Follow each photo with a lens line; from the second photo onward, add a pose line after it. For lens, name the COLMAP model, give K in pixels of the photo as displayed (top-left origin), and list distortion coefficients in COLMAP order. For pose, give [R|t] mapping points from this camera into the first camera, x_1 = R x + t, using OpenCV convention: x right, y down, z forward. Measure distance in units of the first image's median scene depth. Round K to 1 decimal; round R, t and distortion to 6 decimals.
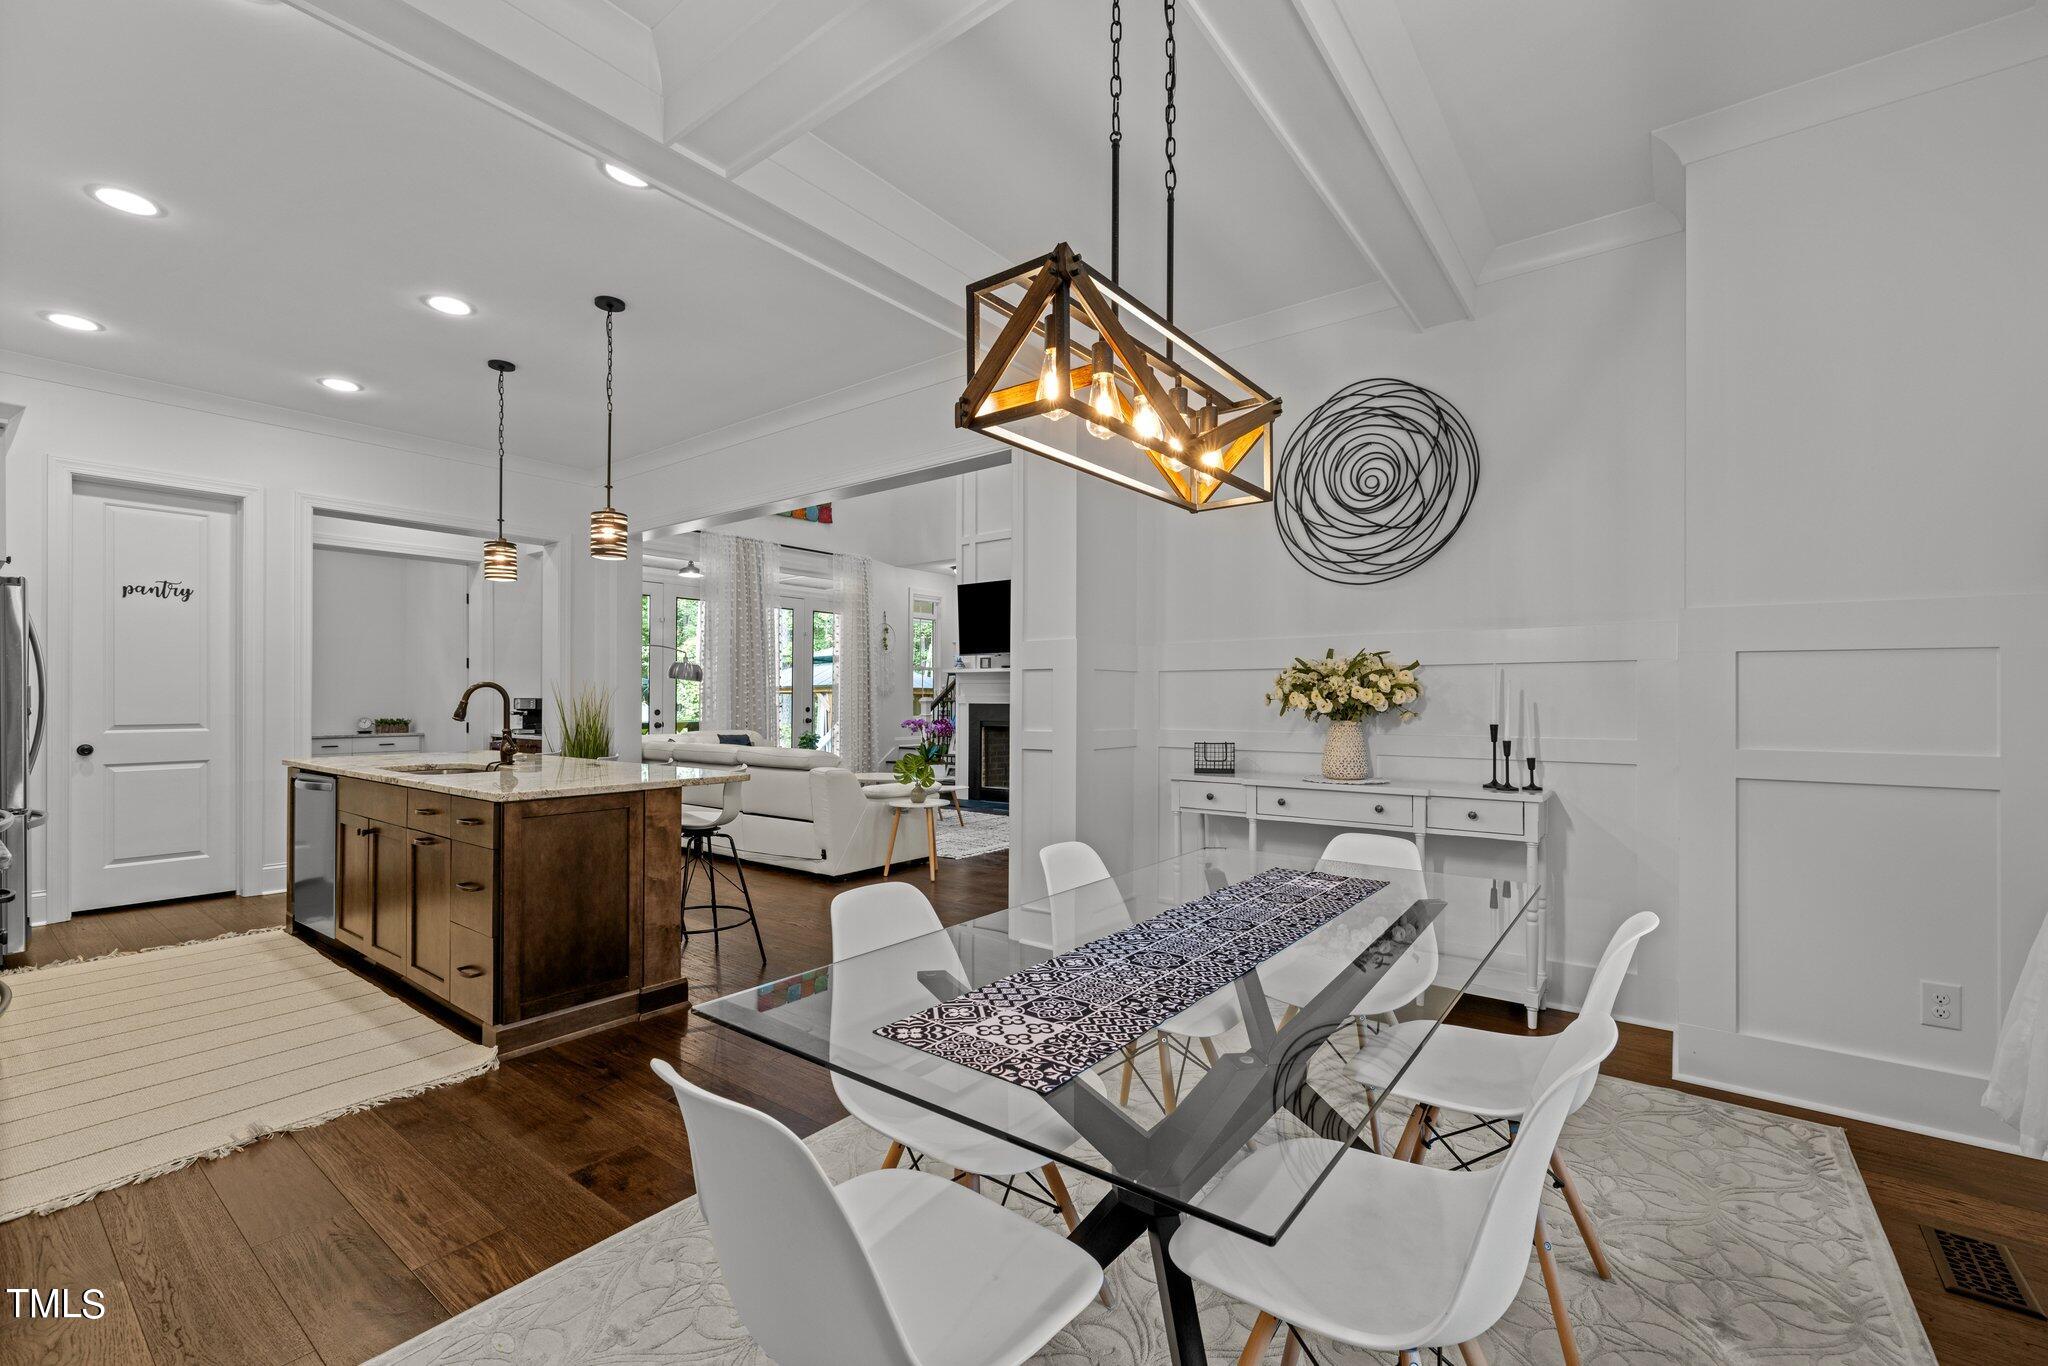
lens RADIAL K [[867.8, 0, 1011.9], [0, 867.8, 705.9], [0, 0, 1]] dist [0.000975, 0.000162]
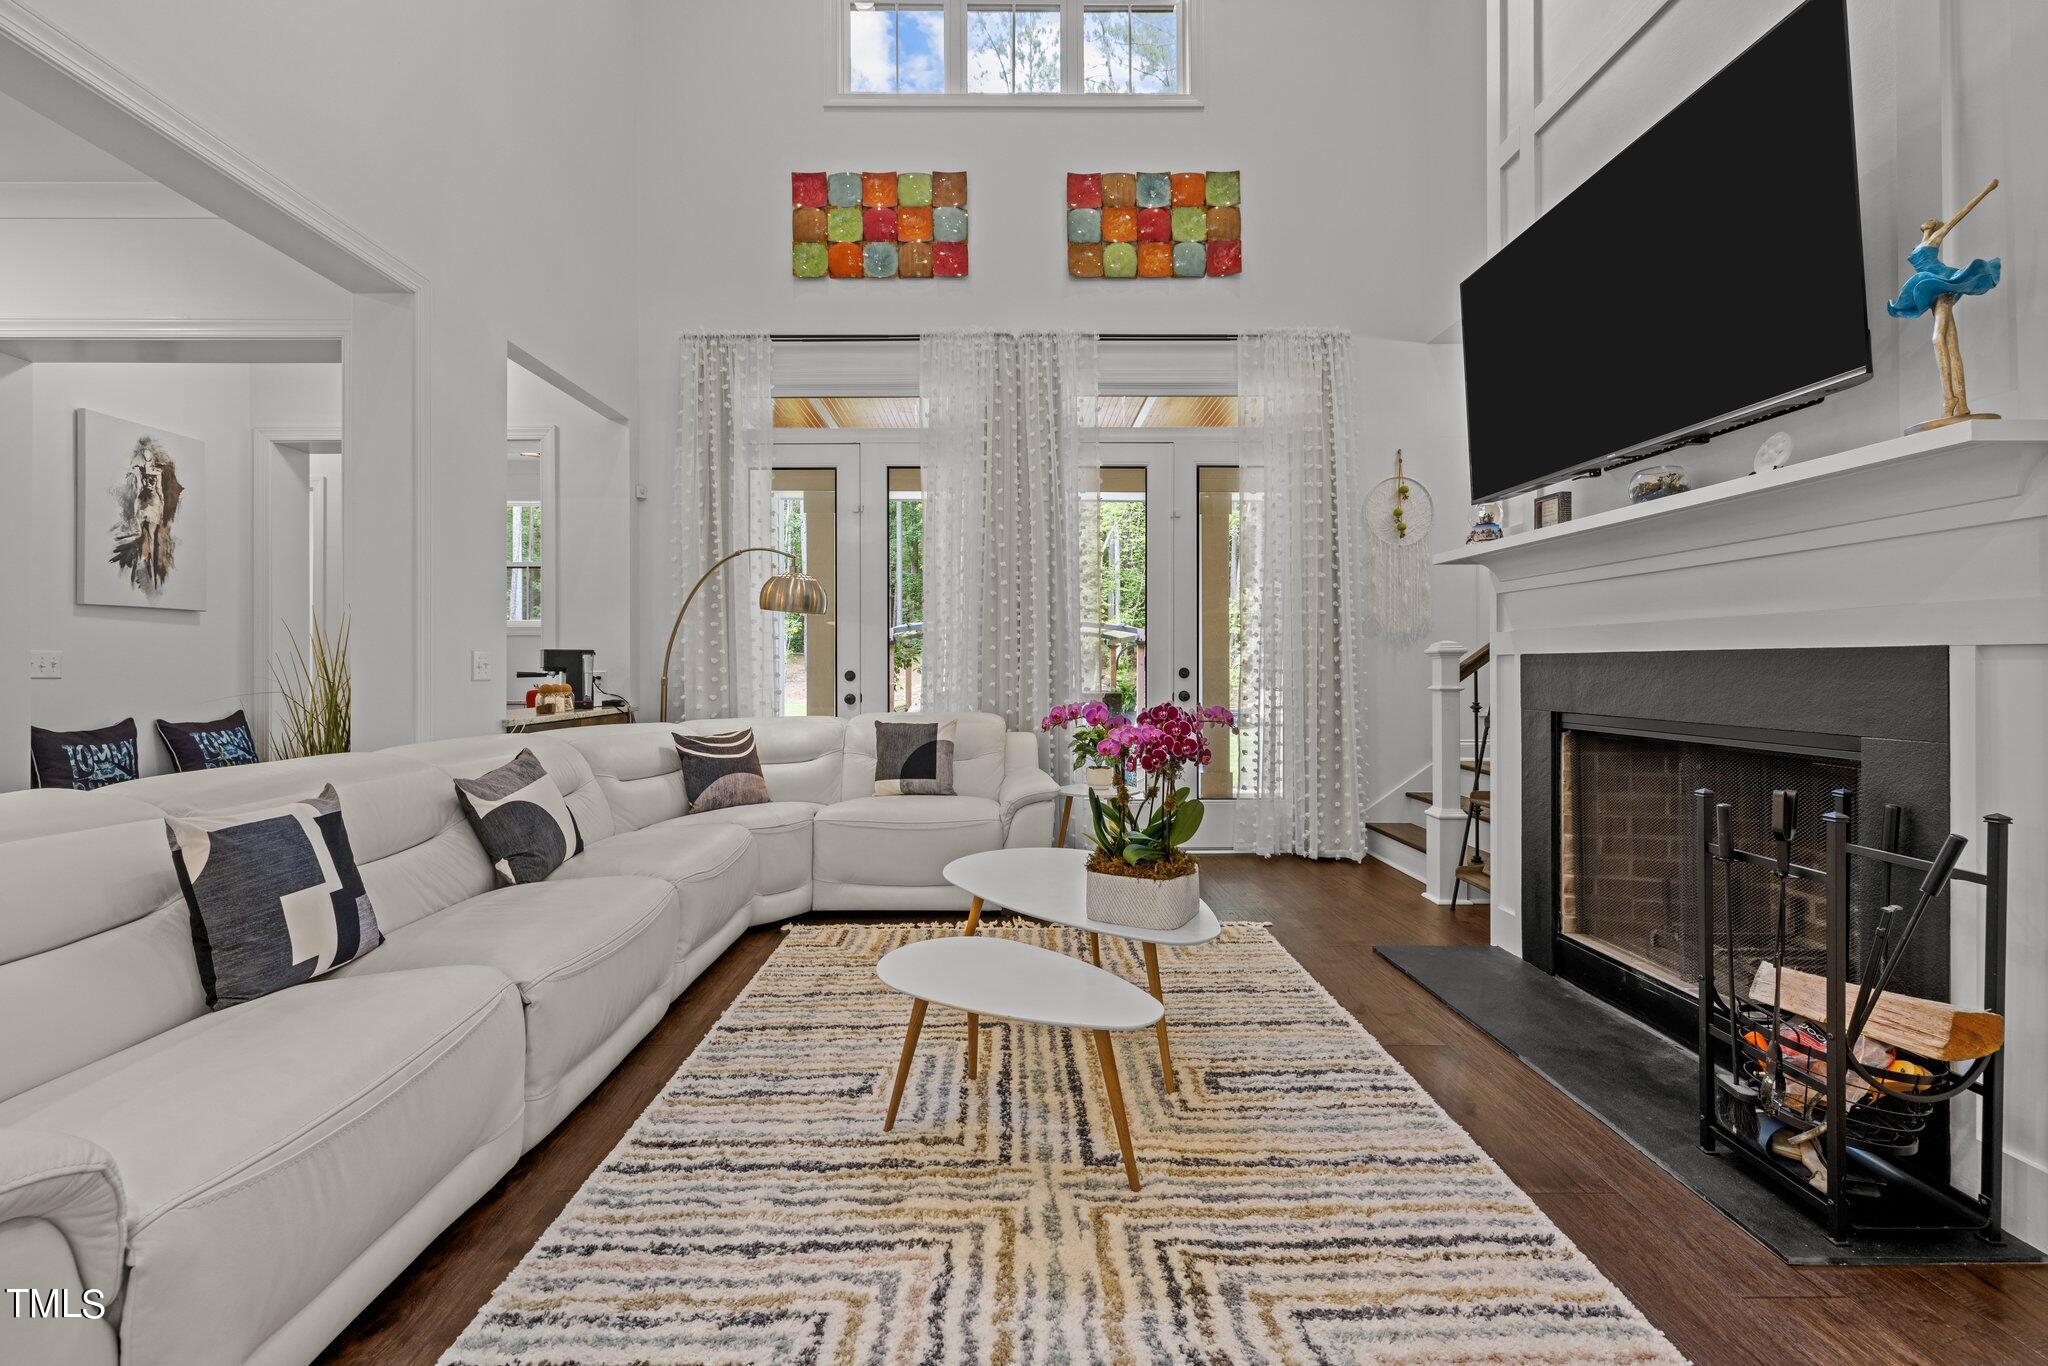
lens RADIAL K [[859.6, 0, 1013.8], [0, 859.6, 672.3], [0, 0, 1]] dist [0.001113, 0.000226]
pose [[0.621698, -0.000092, -0.783257, 0.151928], [-0.001872, 0.999997, -0.001603, 0.009821], [0.783255, 0.002463, 0.621696, 1.271754]]
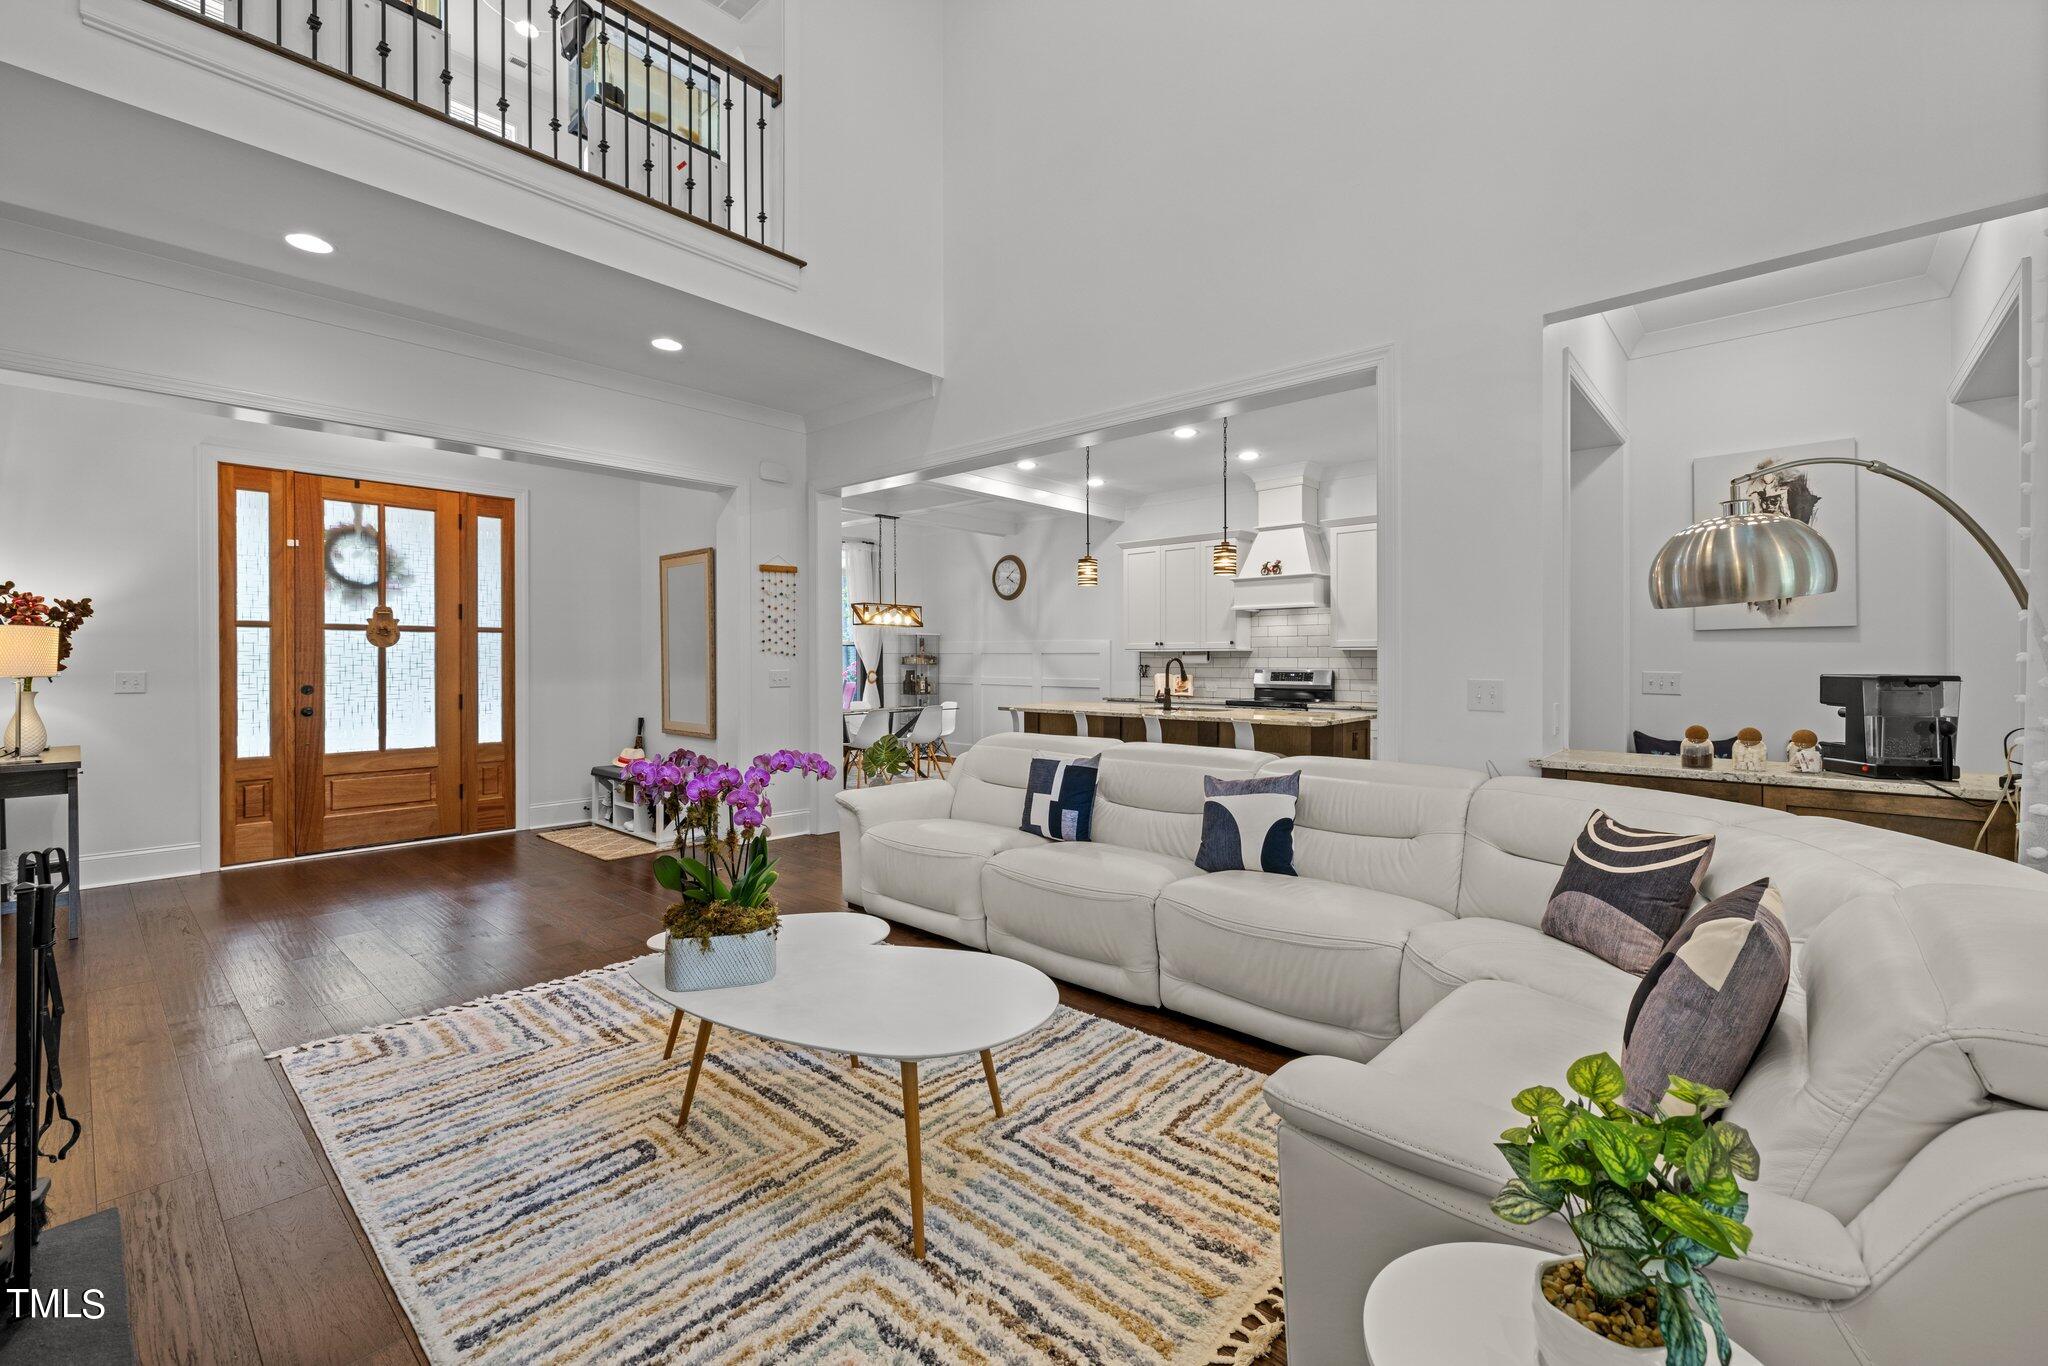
lens RADIAL K [[859.6, 0, 1013.8], [0, 859.6, 672.3], [0, 0, 1]] dist [0.001113, 0.000226]
pose [[-0.996838, -0.002454, 0.079424, -0.310854], [-0.000760, 0.999772, 0.021353, -0.023781], [-0.079458, 0.021225, -0.996612, 1.979020]]
